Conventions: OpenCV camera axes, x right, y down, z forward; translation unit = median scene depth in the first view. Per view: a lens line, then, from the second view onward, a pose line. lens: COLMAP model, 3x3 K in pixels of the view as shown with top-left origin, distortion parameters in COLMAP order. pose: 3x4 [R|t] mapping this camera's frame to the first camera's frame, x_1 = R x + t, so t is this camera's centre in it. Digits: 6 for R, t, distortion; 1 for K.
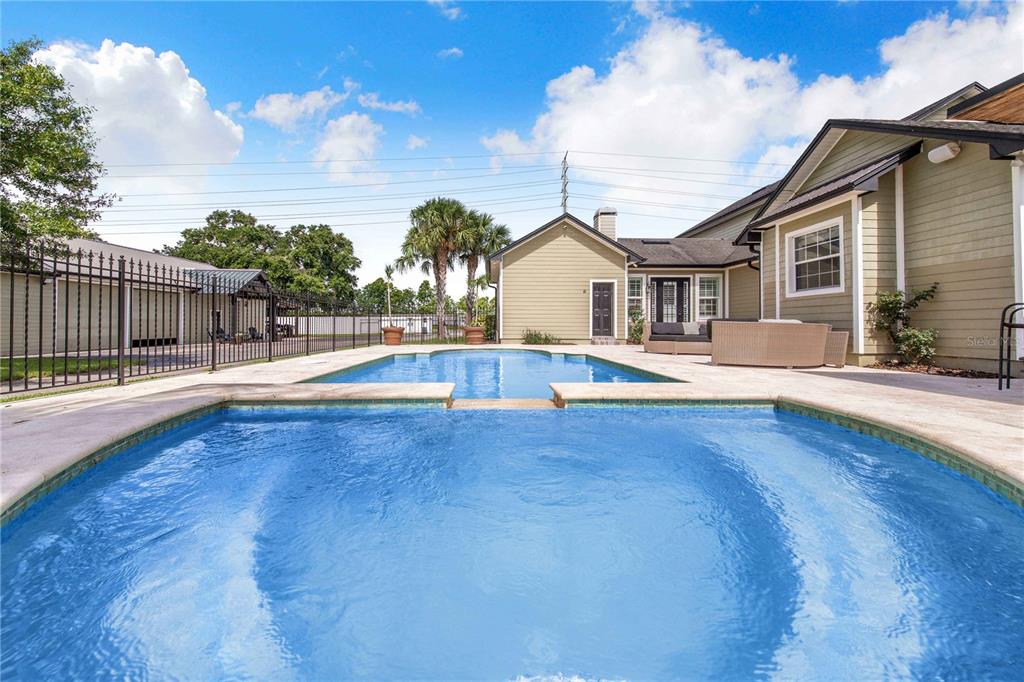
lens RADIAL K [[400.4, 0, 509.2], [0, 400.4, 322.0], [0, 0, 1]] dist [-0.024323, -0.000226]
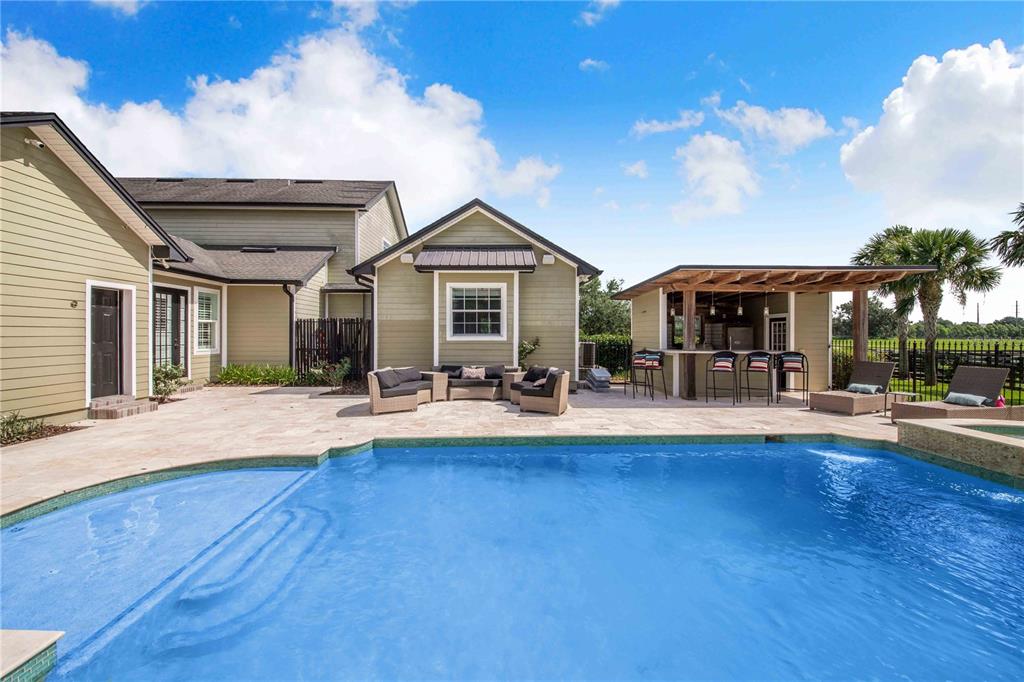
lens RADIAL K [[409.1, 0, 512.0], [0, 409.1, 341.0], [0, 0, 1]] dist [-0.000523, -0.000029]
pose [[-0.007563, -0.013148, 0.999885, -0.360867], [-0.013192, 0.999828, 0.013047, -0.062028], [-0.999884, -0.013092, -0.007735, 0.663708]]
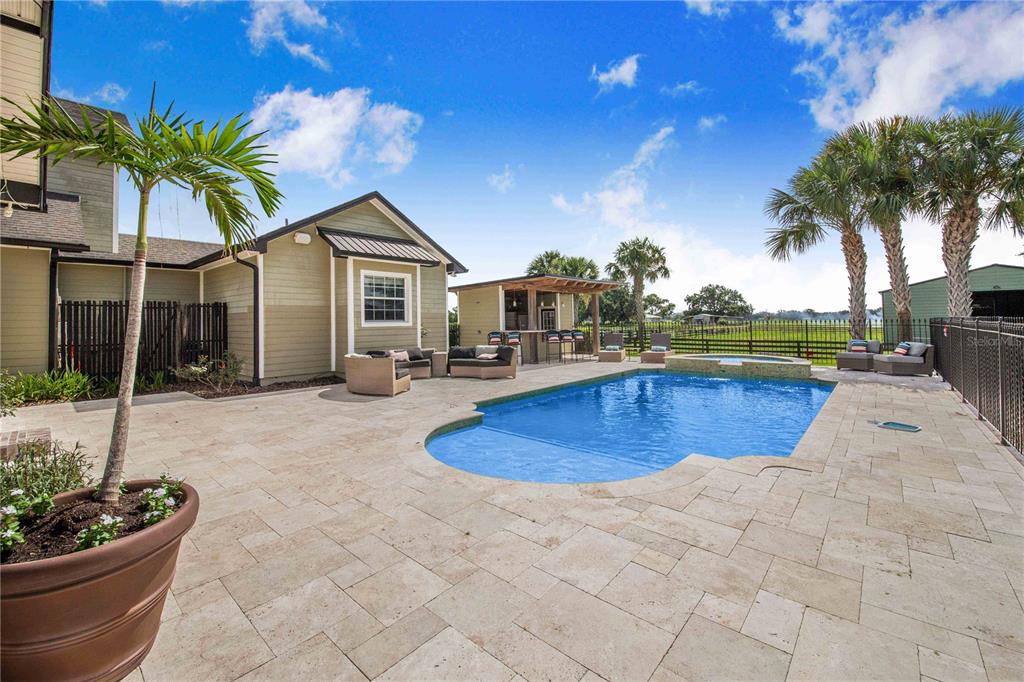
lens RADIAL K [[400.4, 0, 509.2], [0, 400.4, 322.0], [0, 0, 1]] dist [-0.024323, -0.000226]
pose [[-0.712726, 0.003570, 0.701434, -0.313080], [0.000686, 0.999990, -0.004392, -0.056026], [-0.701443, -0.002649, -0.712721, 1.215243]]
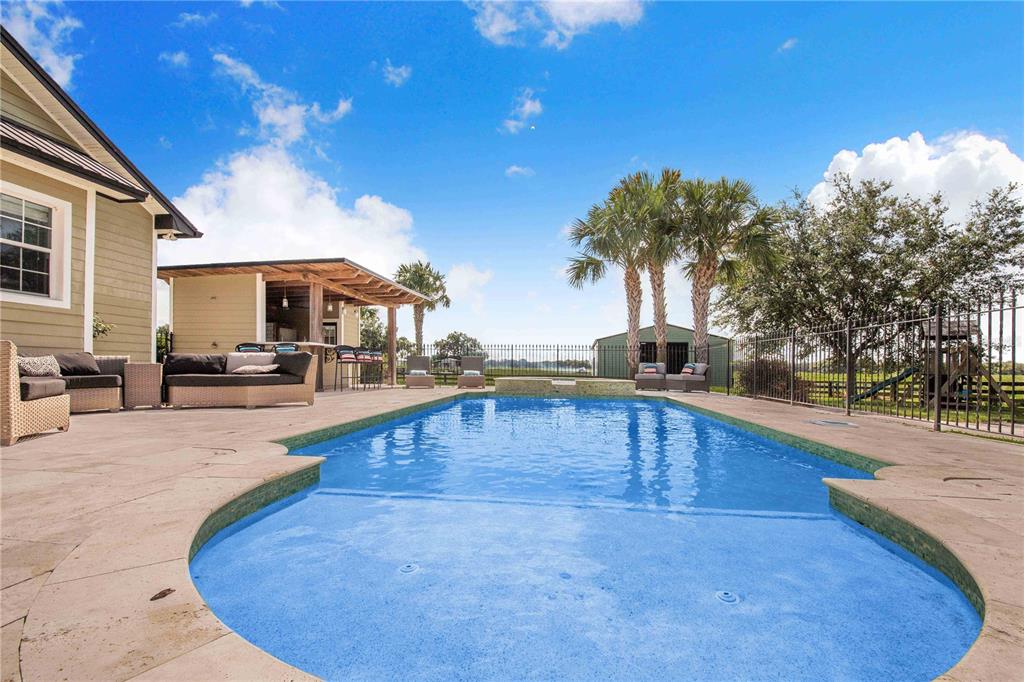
lens RADIAL K [[406.6, 0, 509.9], [0, 406.6, 367.4], [0, 0, 1]] dist [0.001230, -0.009743]
pose [[-0.985940, -0.018105, 0.166115, -0.048458], [-0.019543, 0.999784, -0.007025, 0.013656], [-0.165952, -0.010172, -0.986081, 1.064799]]
